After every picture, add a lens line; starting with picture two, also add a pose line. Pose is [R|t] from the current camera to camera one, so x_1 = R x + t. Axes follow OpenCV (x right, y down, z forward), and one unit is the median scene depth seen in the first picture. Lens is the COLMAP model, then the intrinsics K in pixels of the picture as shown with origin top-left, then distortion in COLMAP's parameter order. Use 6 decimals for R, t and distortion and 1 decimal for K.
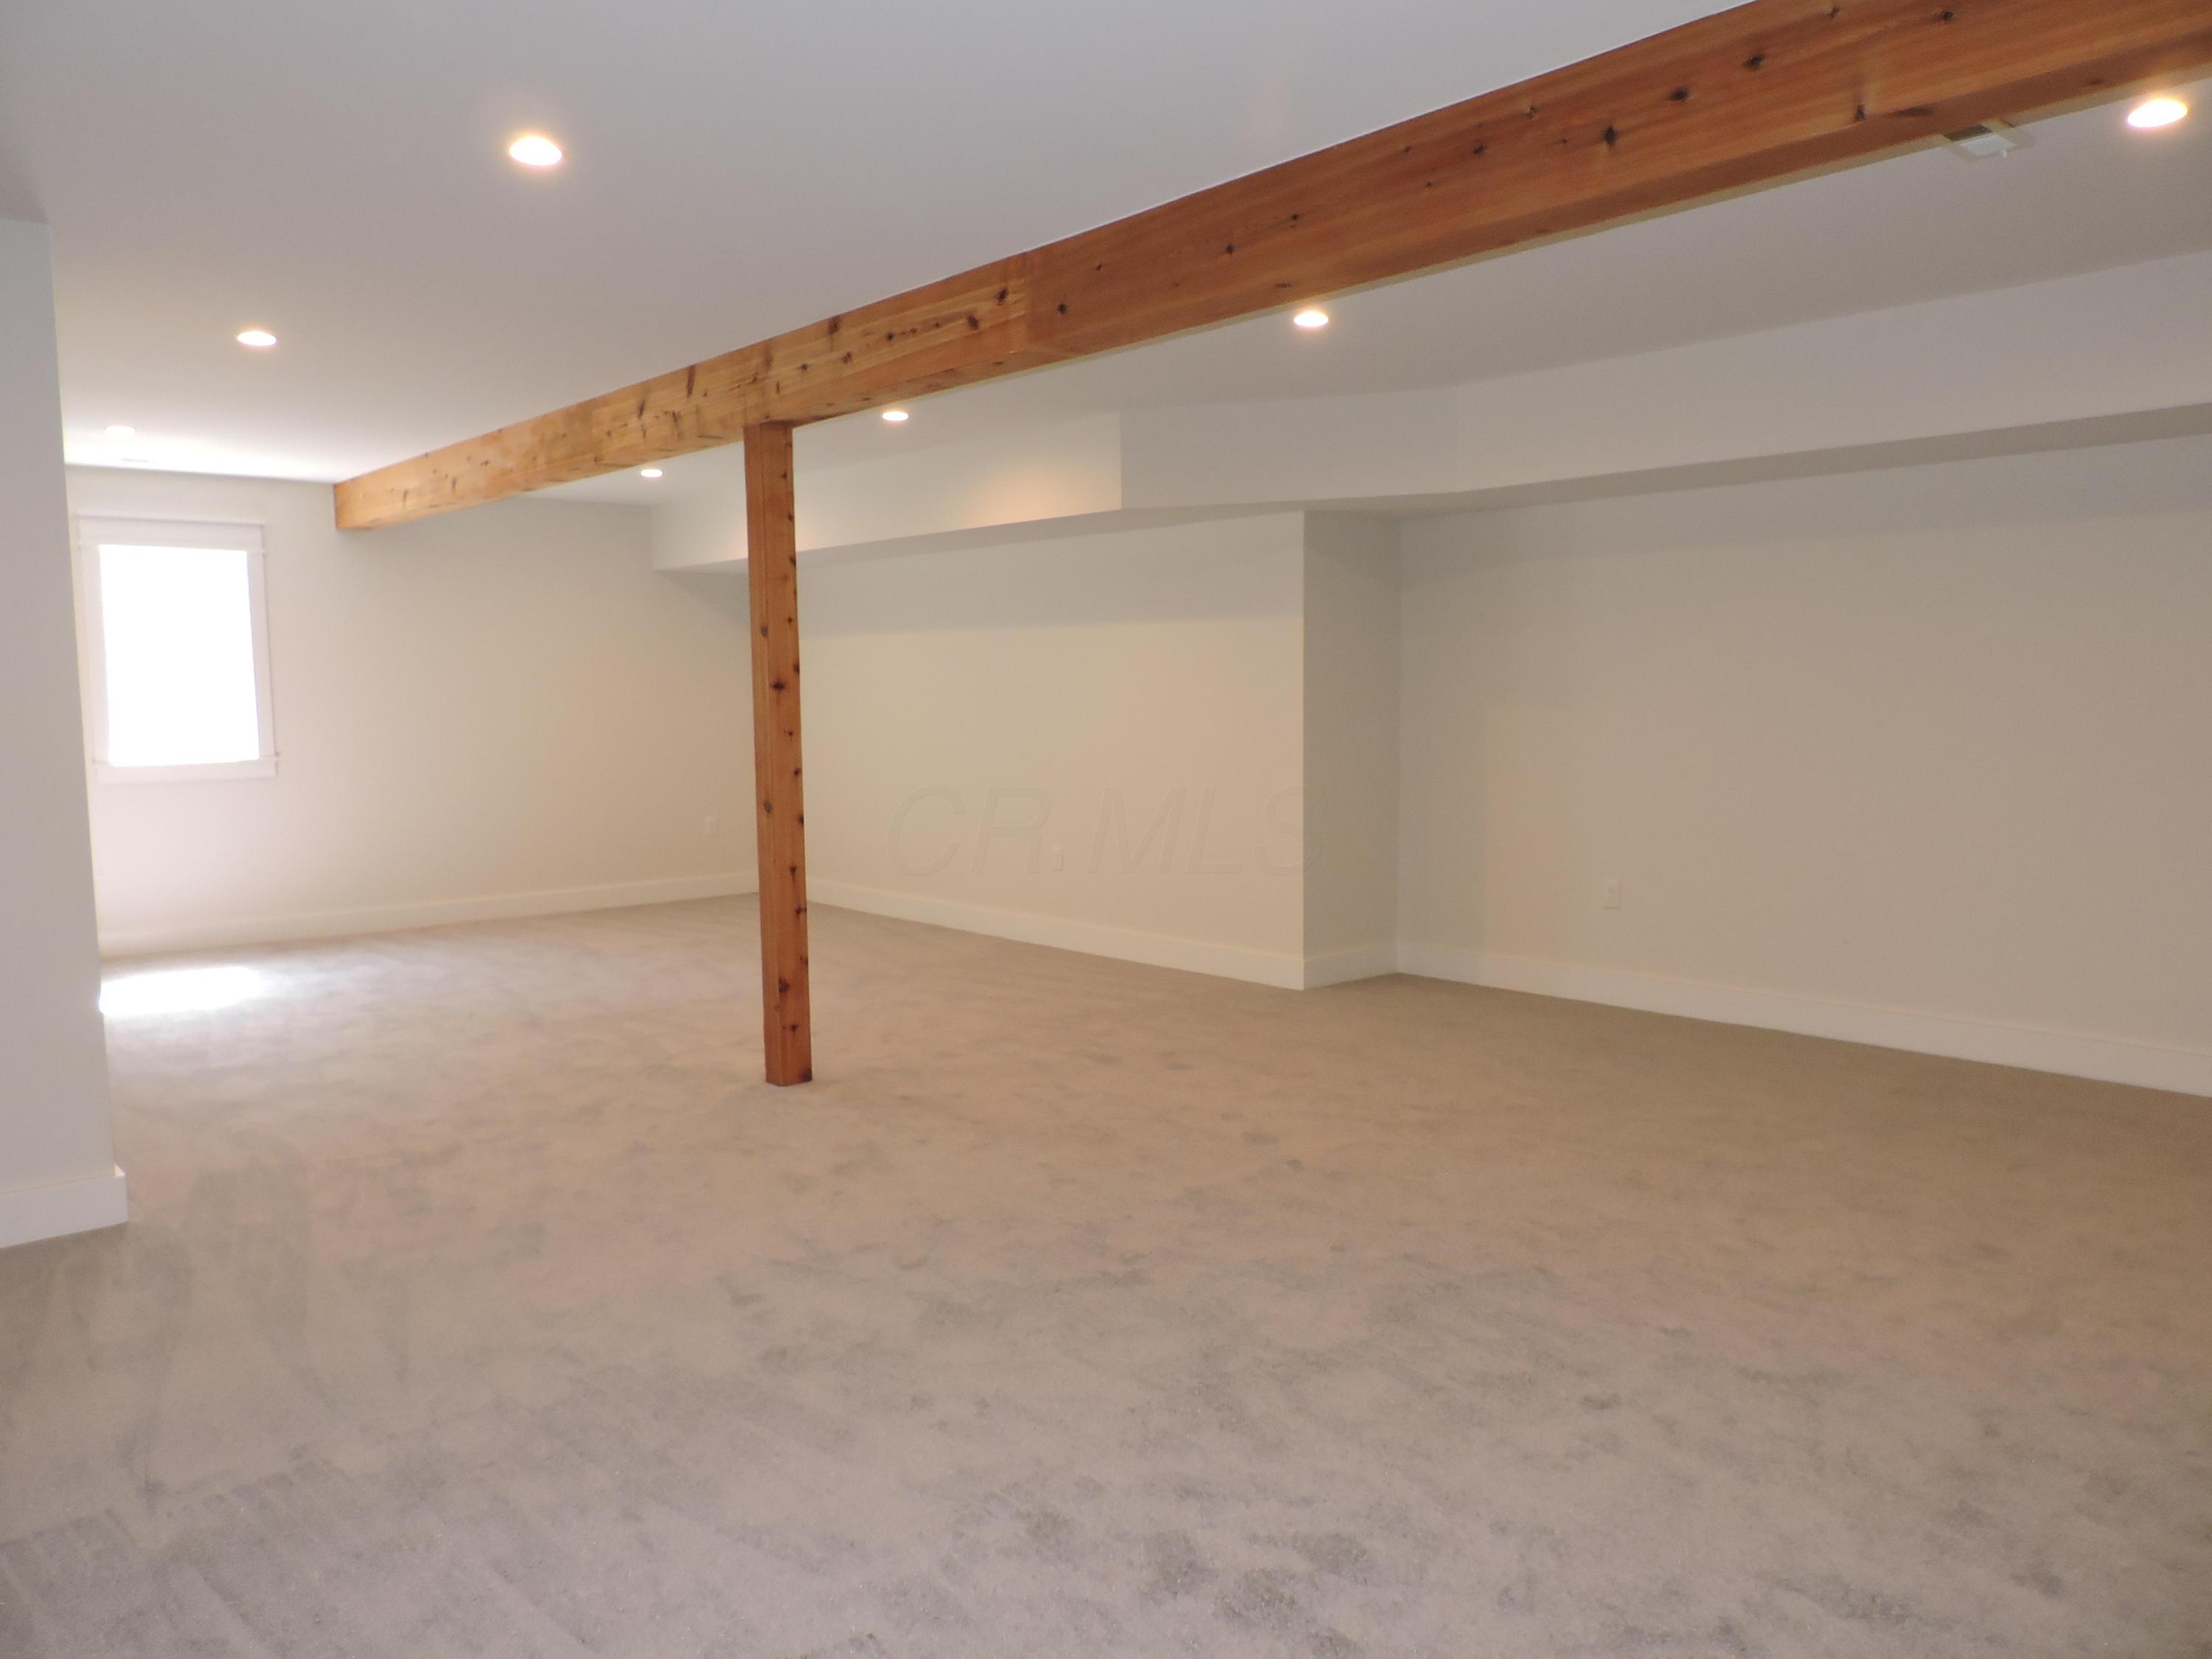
lens RADIAL K [[1596.9, 0, 1096.6], [0, 1596.9, 836.4], [0, 0, 1]] dist [-0.010185, -0.008507]
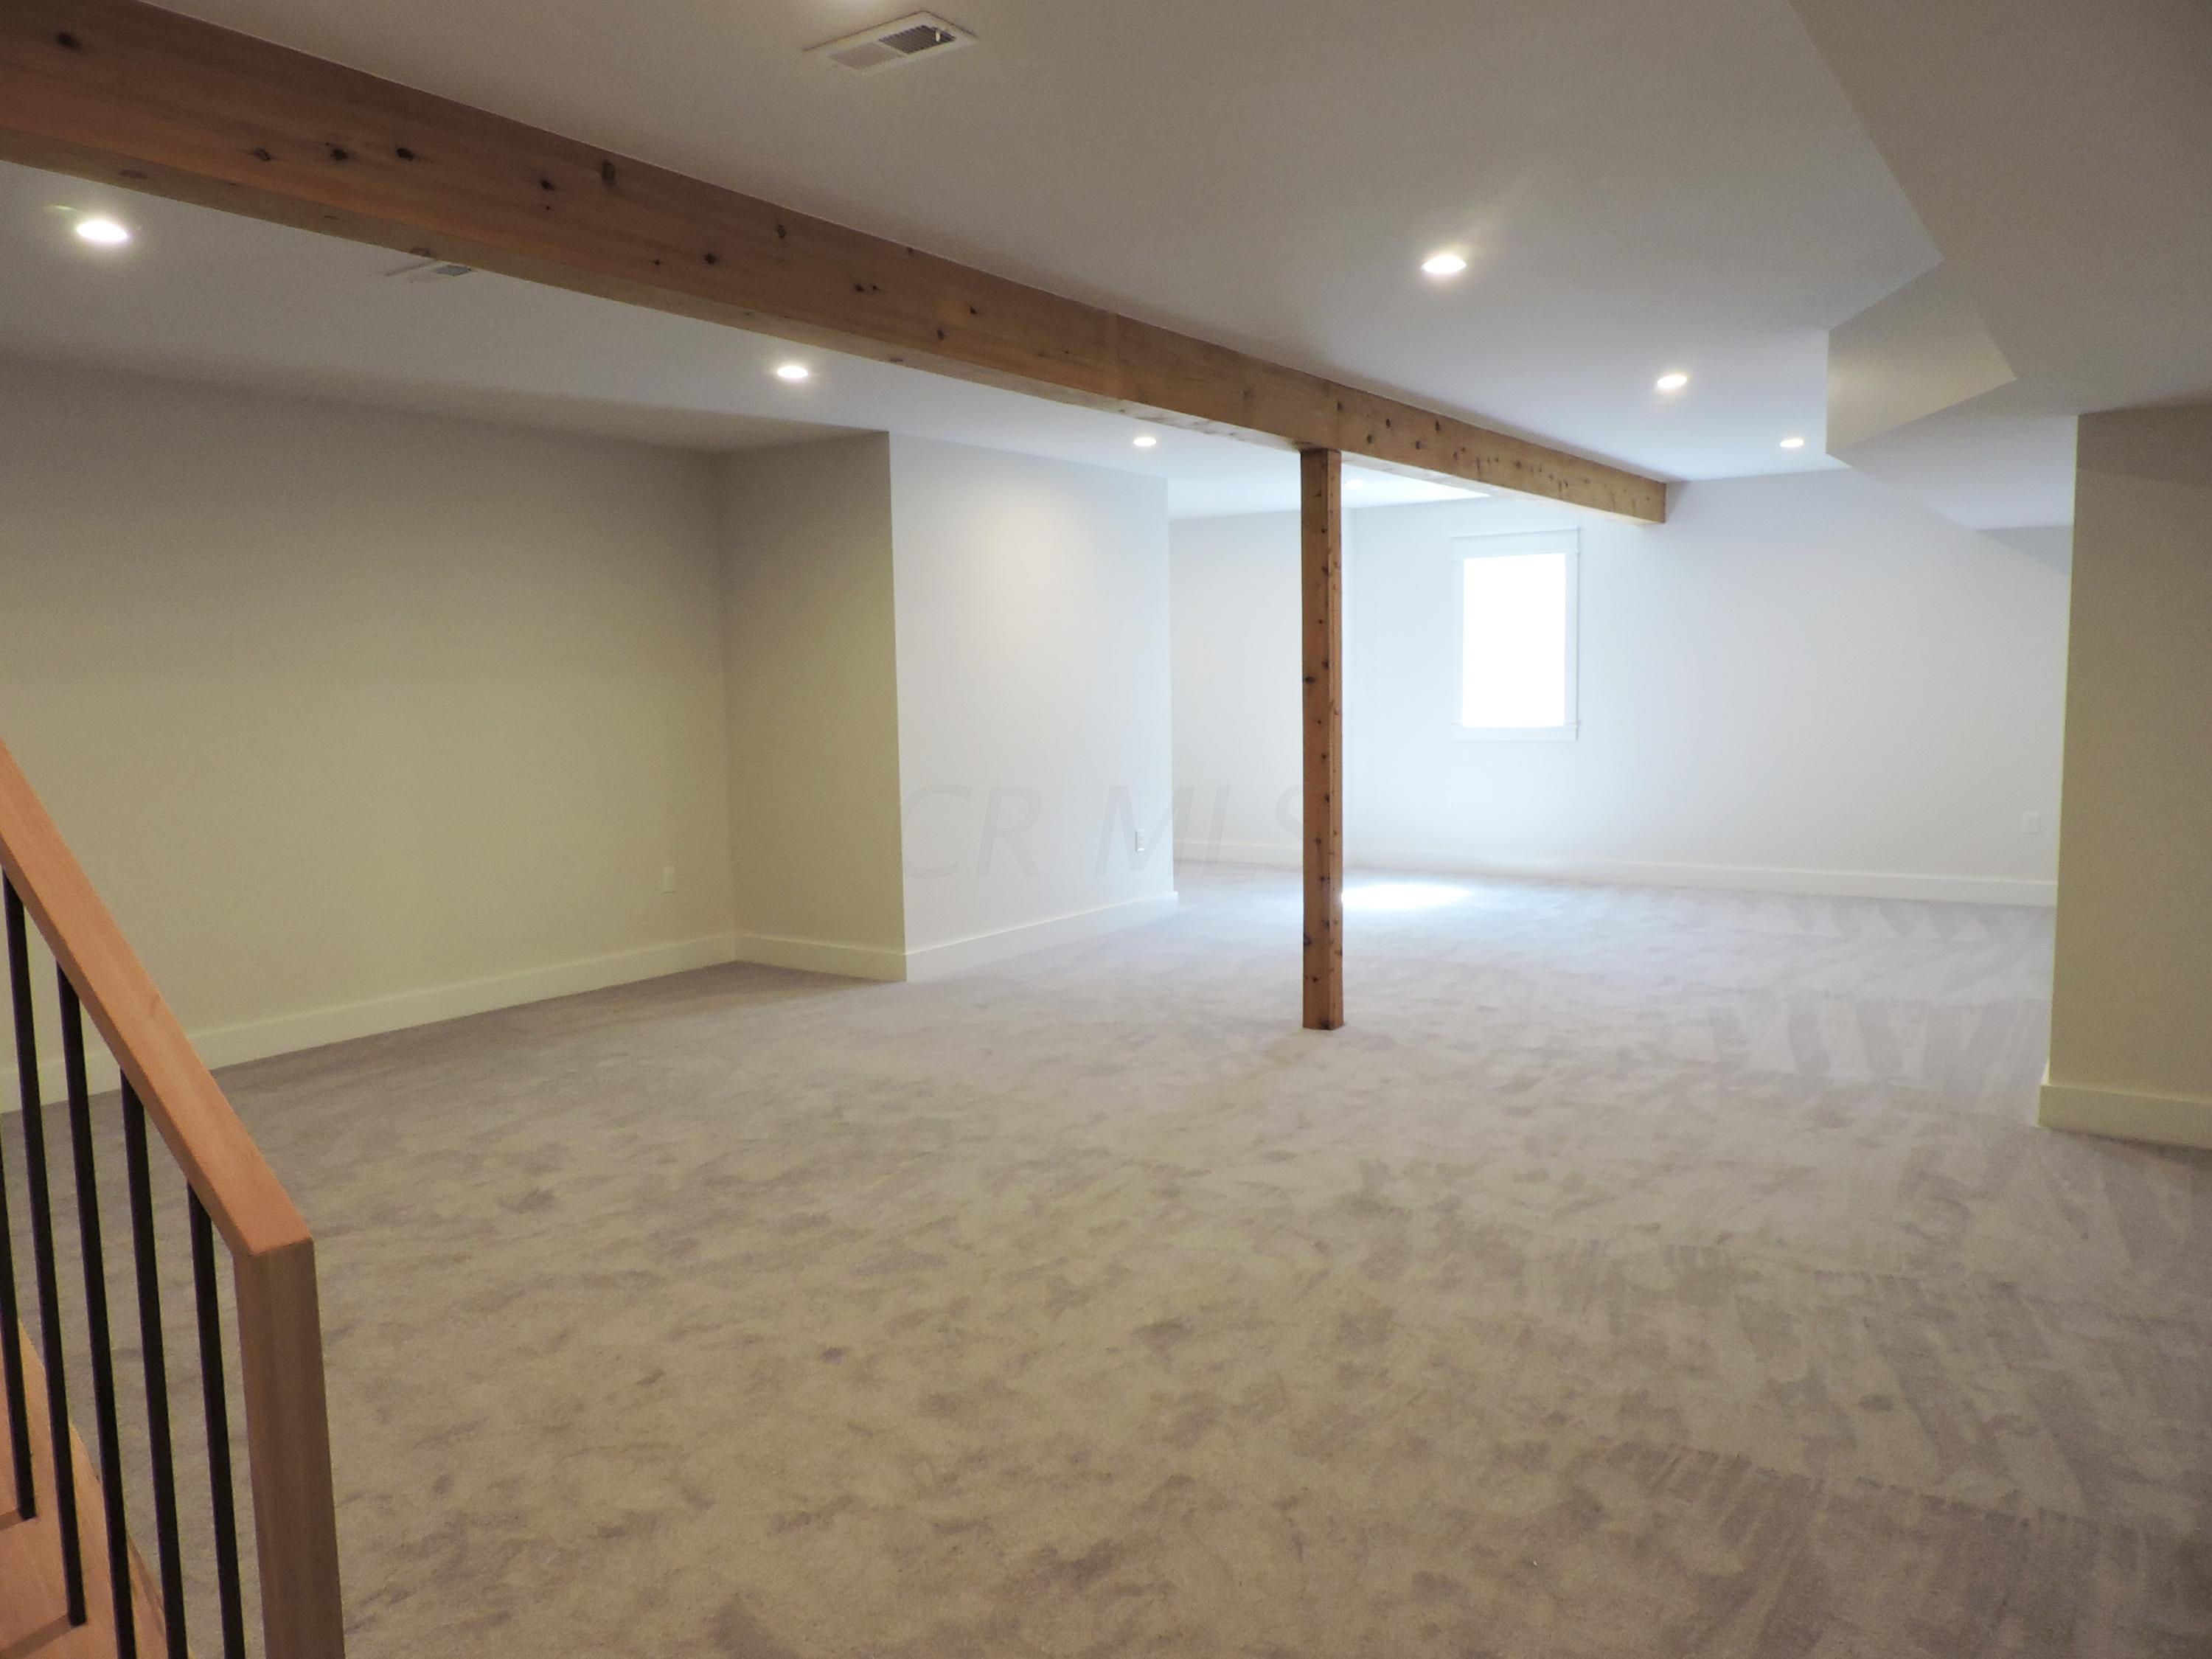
lens RADIAL K [[1596.9, 0, 1096.6], [0, 1596.9, 836.4], [0, 0, 1]] dist [-0.010185, -0.008507]
pose [[0.264985, 0.105178, -0.958499, 0.599293], [-0.076270, 0.993205, 0.087900, -0.049525], [0.961231, 0.049813, 0.271206, 0.378043]]
